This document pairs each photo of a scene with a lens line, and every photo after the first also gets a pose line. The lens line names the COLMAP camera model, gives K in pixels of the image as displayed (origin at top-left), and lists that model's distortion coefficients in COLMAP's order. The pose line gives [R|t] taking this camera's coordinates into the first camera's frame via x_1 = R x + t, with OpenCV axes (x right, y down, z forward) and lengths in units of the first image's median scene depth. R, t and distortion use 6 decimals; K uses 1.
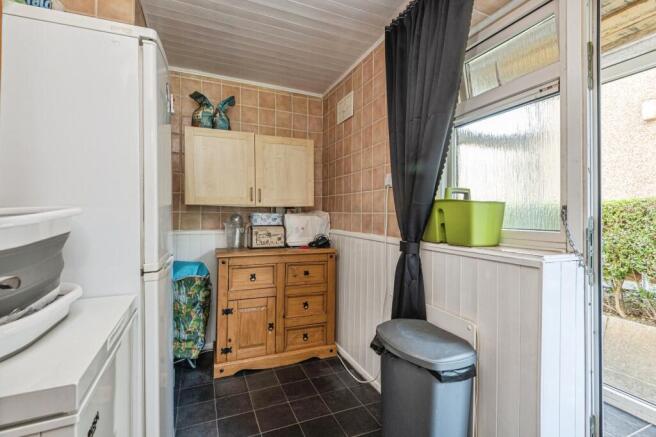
lens RADIAL K [[298.6, 0, 326.3], [0, 298.6, 217.7], [0, 0, 1]] dist [0.002993, -0.001013]
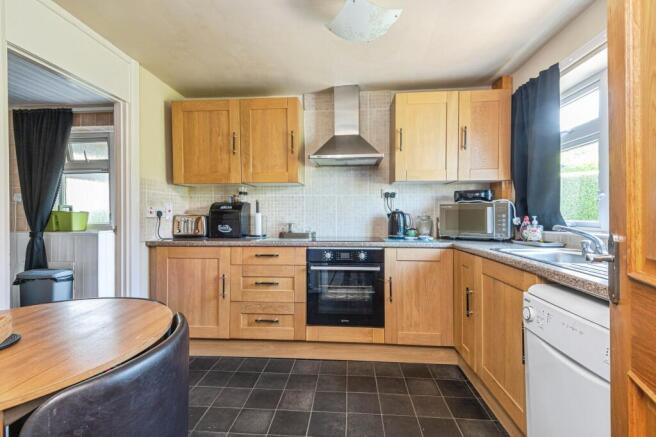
lens RADIAL K [[298.6, 0, 326.4], [0, 298.6, 221.9], [0, 0, 1]] dist [0.002993, -0.001013]
pose [[0.471984, -0.017633, 0.881431, -0.598218], [0.014344, 0.999821, 0.012321, 0.021025], [-0.881490, 0.006828, 0.472153, -1.738228]]
